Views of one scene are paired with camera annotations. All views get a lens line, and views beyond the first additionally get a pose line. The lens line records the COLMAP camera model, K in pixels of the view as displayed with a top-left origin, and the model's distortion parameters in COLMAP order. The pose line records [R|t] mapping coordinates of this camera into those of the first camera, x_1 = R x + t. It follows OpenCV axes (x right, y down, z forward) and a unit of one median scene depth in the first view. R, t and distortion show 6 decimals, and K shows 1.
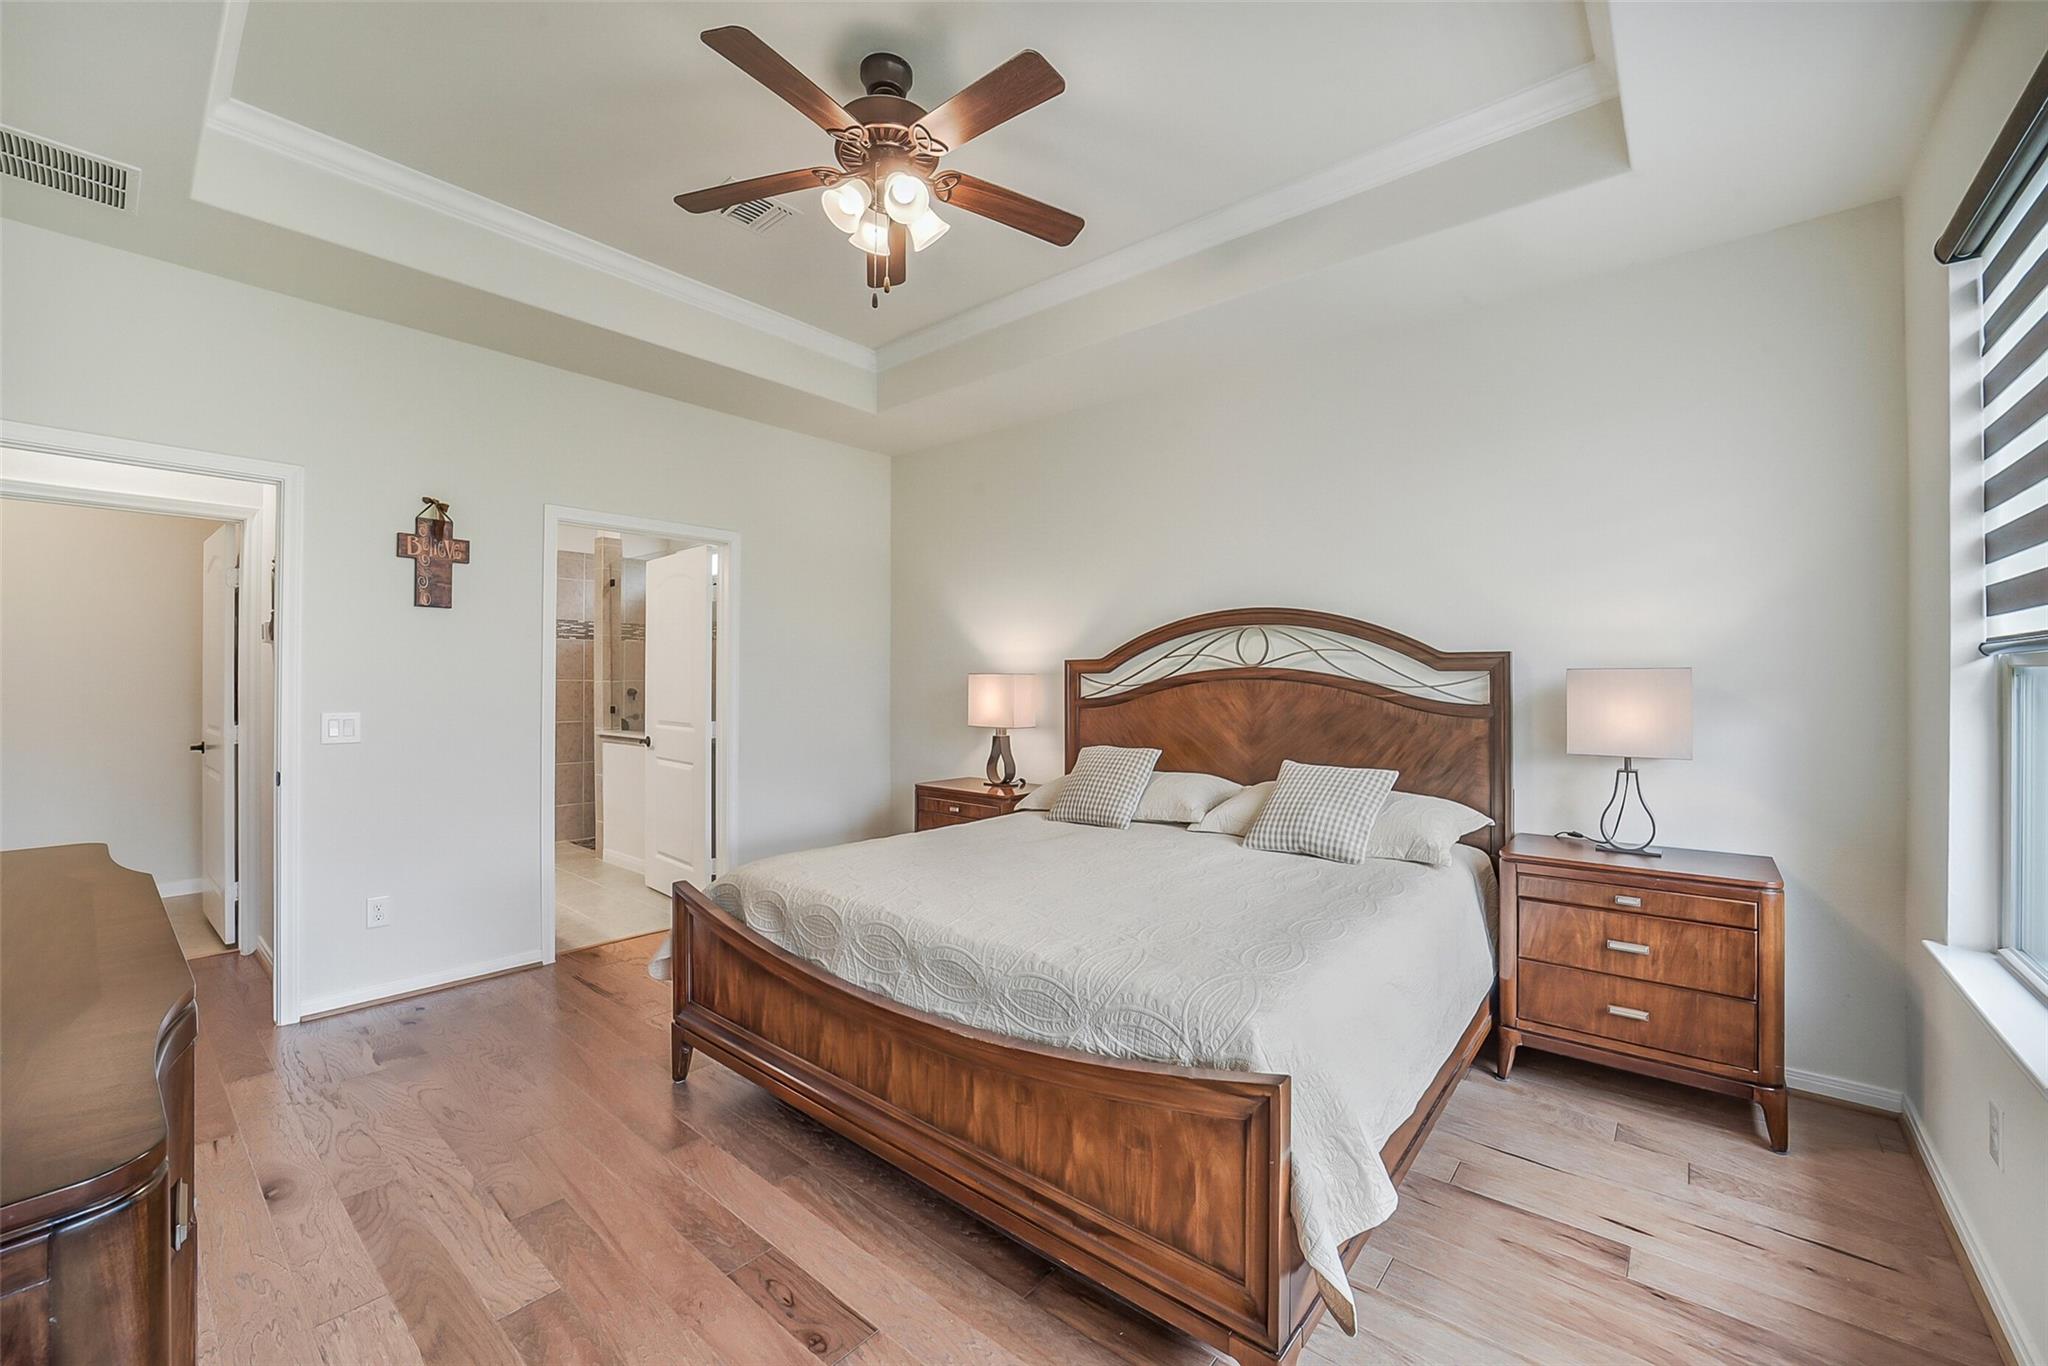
lens RADIAL K [[806.3, 0, 1034.1], [0, 806.3, 676.1], [0, 0, 1]] dist [-0.032461, 0.004214]
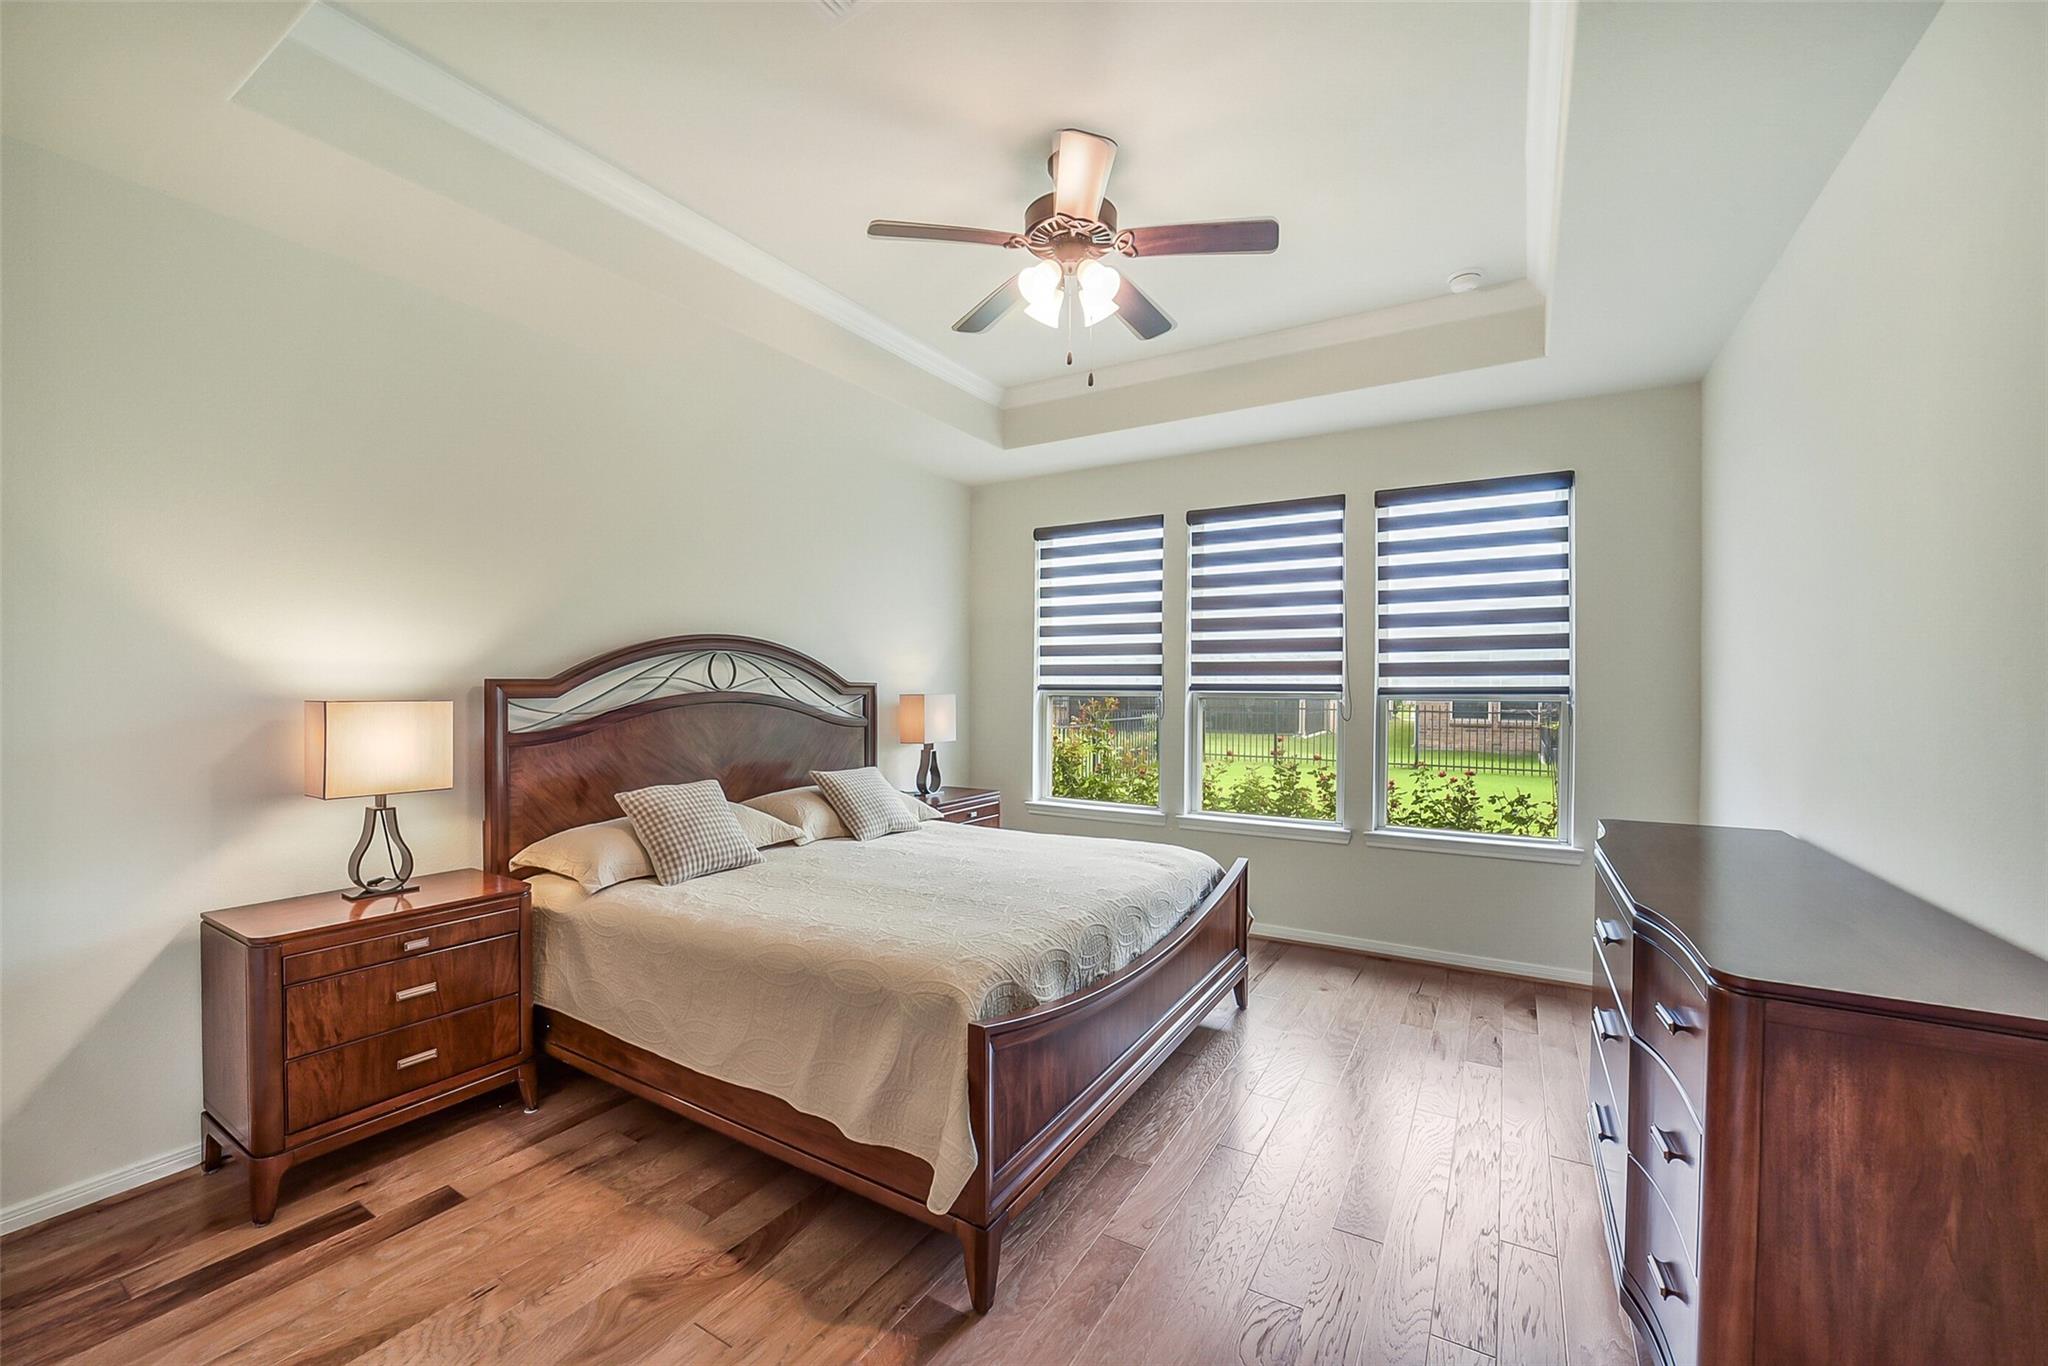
lens RADIAL K [[806.3, 0, 1033.3], [0, 806.3, 687.8], [0, 0, 1]] dist [-0.032461, 0.004214]
pose [[-0.169431, 0.007474, 0.985514, -0.785290], [0.001333, 0.999972, -0.007354, -0.007799], [-0.985541, 0.000067, -0.169437, 0.755058]]
